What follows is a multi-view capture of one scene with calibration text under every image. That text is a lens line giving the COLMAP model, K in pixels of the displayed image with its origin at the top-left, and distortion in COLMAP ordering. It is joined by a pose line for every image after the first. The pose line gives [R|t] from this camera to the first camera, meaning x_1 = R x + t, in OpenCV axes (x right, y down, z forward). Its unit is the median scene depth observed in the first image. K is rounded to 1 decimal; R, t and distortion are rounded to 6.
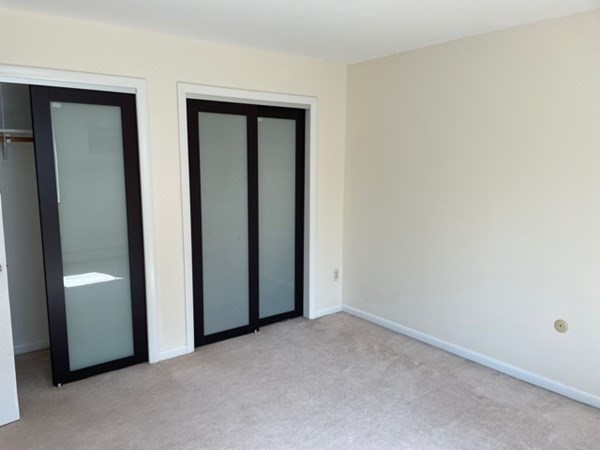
lens RADIAL K [[454.7, 0, 298.8], [0, 454.7, 224.5], [0, 0, 1]] dist [0.086303, -0.111354]
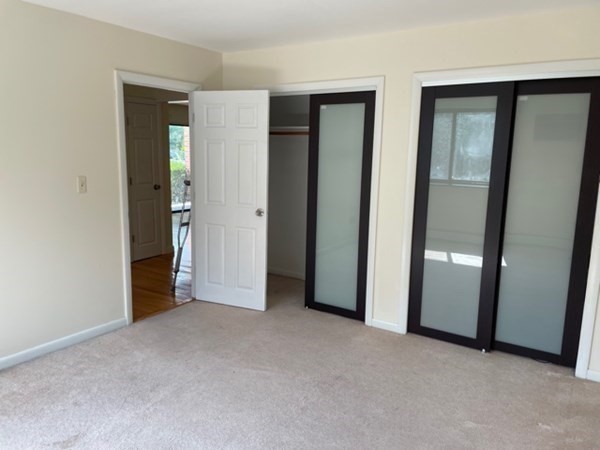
lens RADIAL K [[454.7, 0, 297.2], [0, 454.7, 223.9], [0, 0, 1]] dist [0.086303, -0.111354]
pose [[0.333795, 0.159618, -0.929033, 0.633392], [-0.148036, 0.982207, 0.115566, -0.052561], [0.930949, 0.098955, 0.351485, 0.402633]]
